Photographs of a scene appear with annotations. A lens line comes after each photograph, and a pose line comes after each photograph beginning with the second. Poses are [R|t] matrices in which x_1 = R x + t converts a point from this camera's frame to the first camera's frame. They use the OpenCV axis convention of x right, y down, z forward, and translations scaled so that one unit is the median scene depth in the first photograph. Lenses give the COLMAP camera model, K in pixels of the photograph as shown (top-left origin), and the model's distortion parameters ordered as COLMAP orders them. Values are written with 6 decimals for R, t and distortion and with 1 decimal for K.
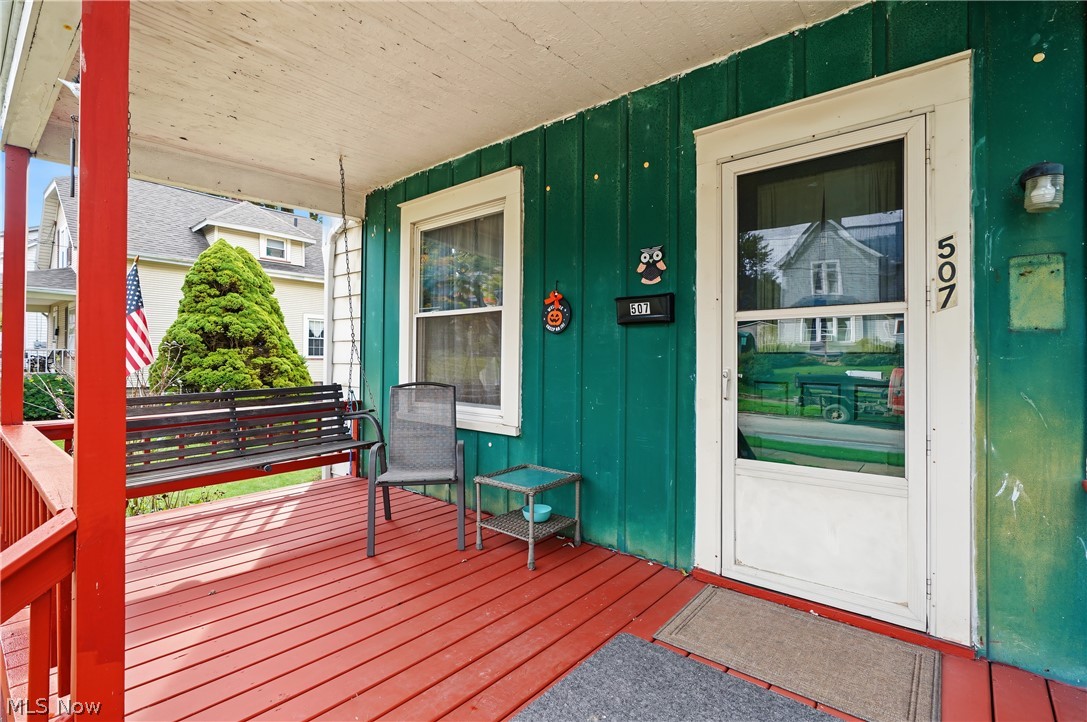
lens RADIAL K [[498.6, 0, 543.9], [0, 498.6, 359.4], [0, 0, 1]] dist [-0.003047, 0.000100]
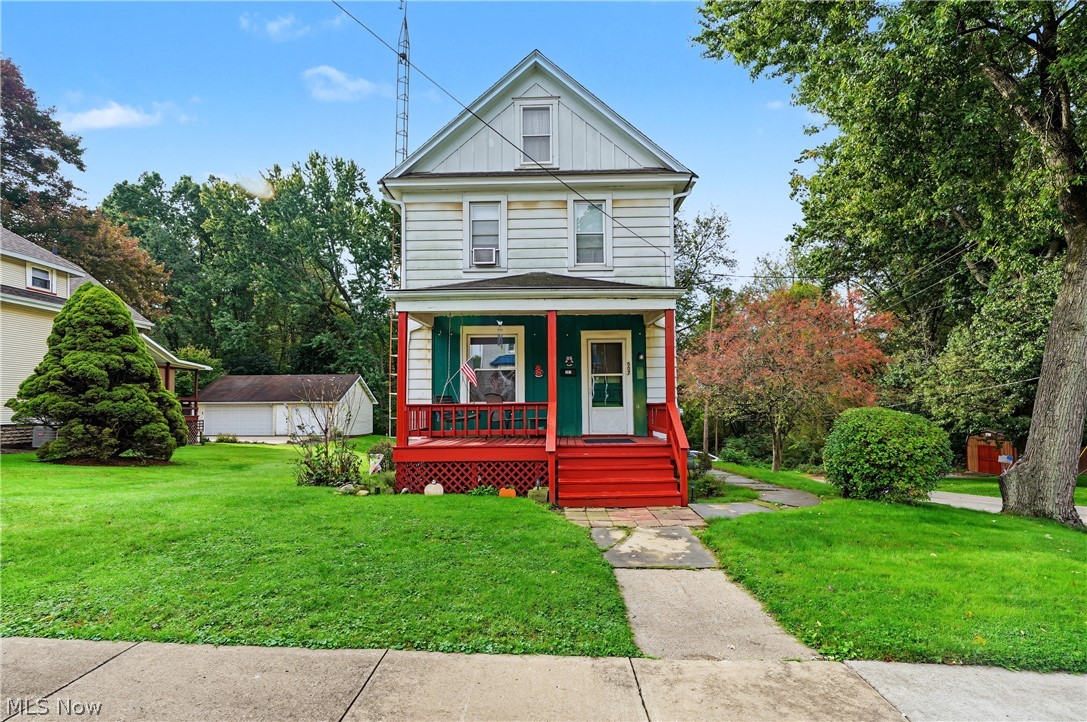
lens RADIAL K [[530.3, 0, 544.7], [0, 530.3, 364.6], [0, 0, 1]] dist [0.001638, -0.000017]
pose [[0.775638, 0.035278, 0.630191, -0.668180], [0.013837, 0.997246, -0.072856, 0.036445], [-0.631026, 0.065231, 0.773014, -0.547880]]
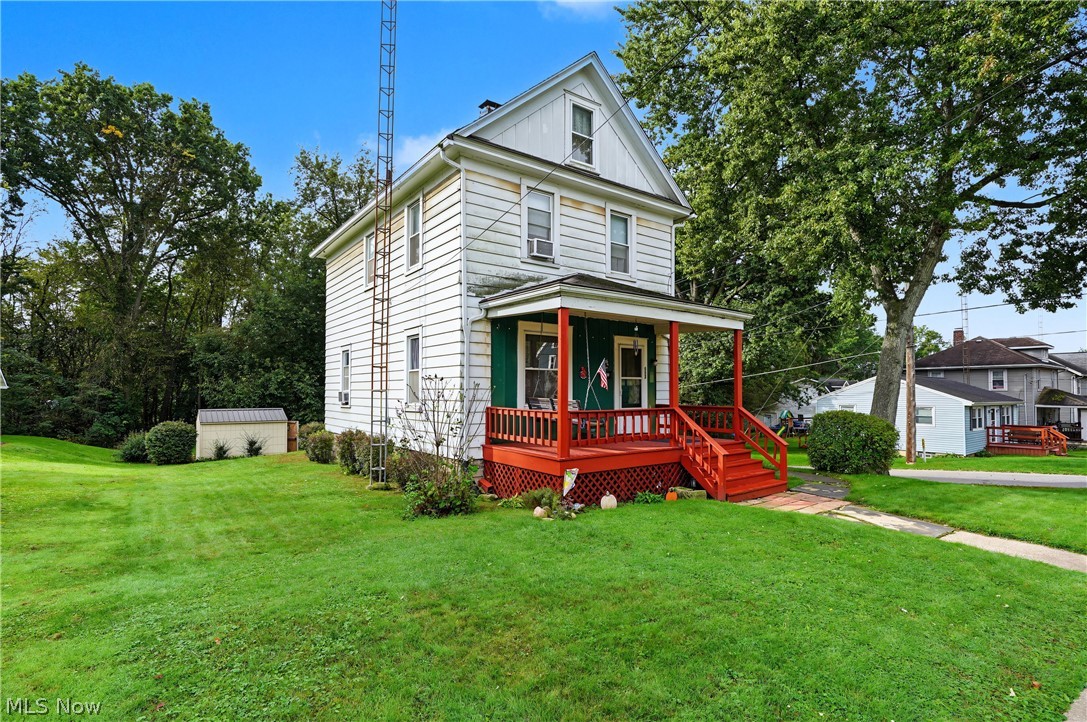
lens RADIAL K [[530.3, 0, 543.7], [0, 530.3, 359.7], [0, 0, 1]] dist [0.001638, -0.000017]
pose [[0.231717, 0.050260, 0.971484, -1.068226], [-0.002199, 0.998689, -0.051143, 0.000585], [-0.972781, 0.009715, 0.231524, 0.115194]]
